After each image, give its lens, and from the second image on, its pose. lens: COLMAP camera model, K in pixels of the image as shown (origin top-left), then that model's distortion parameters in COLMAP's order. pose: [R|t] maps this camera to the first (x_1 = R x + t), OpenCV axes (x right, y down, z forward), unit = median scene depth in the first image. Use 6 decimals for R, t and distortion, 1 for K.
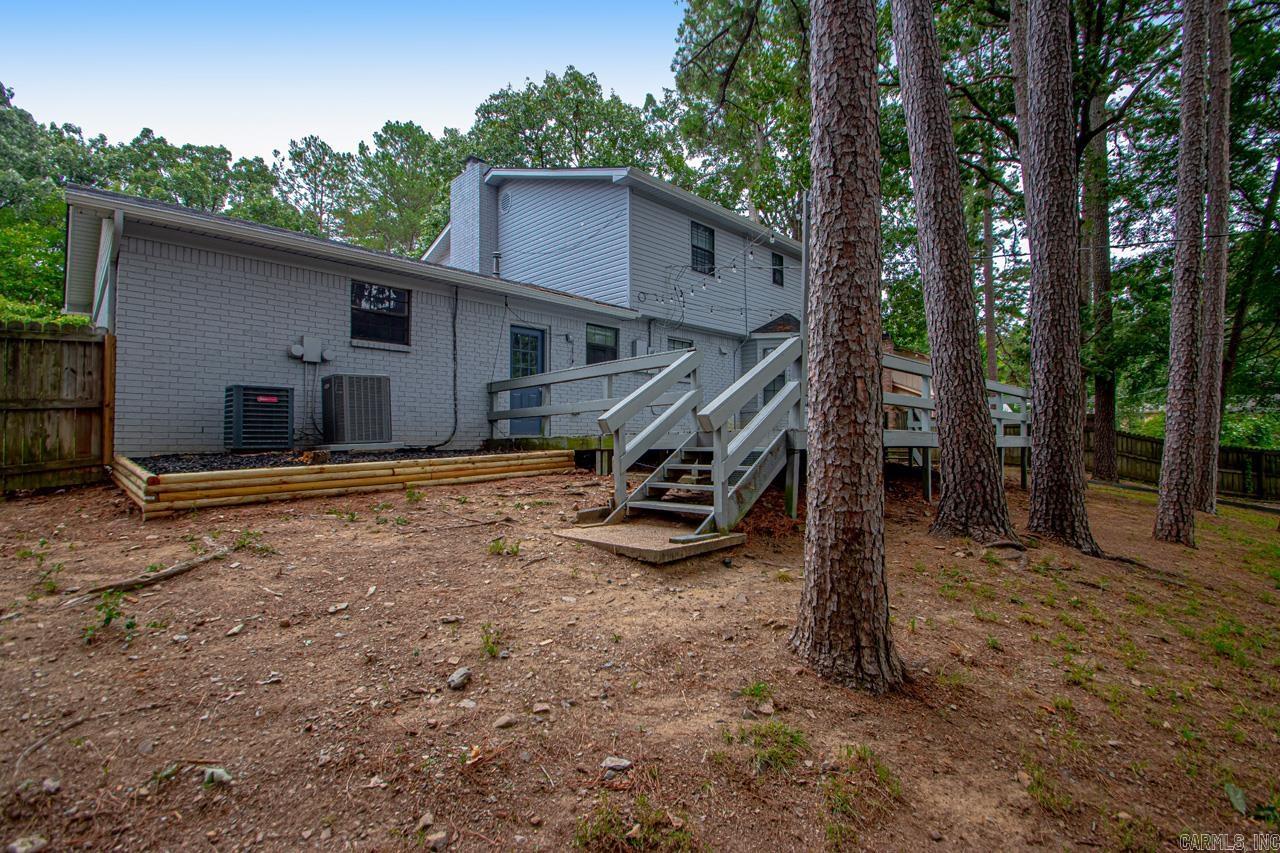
lens RADIAL K [[595.6, 0, 639.3], [0, 595.6, 427.9], [0, 0, 1]] dist [0.015633, -0.016987]
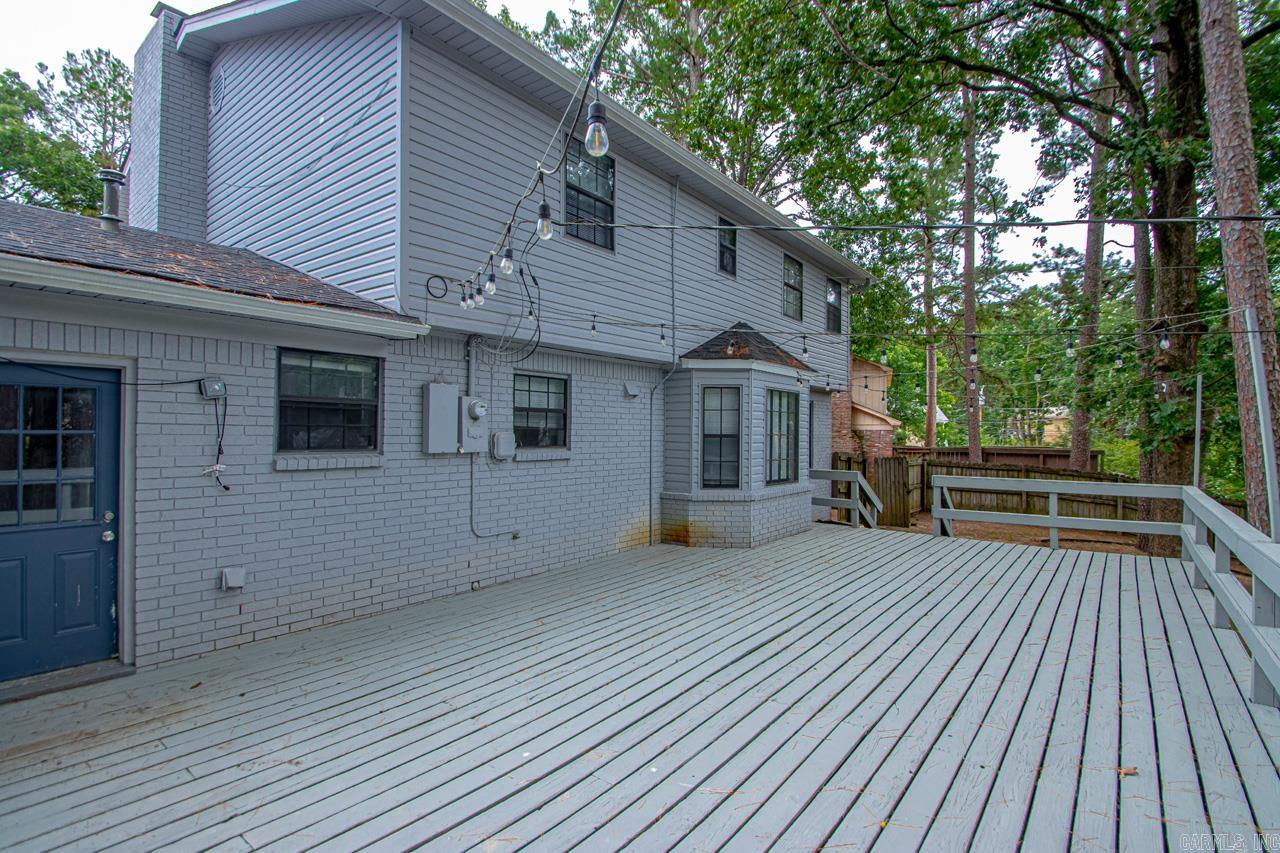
lens RADIAL K [[595.6, 0, 639.2], [0, 595.6, 425.5], [0, 0, 1]] dist [0.015633, -0.016987]
pose [[0.992595, 0.010760, 0.120992, 0.081217], [-0.012901, 0.999774, 0.016927, -0.104717], [-0.120782, -0.018362, 0.992509, 0.450037]]
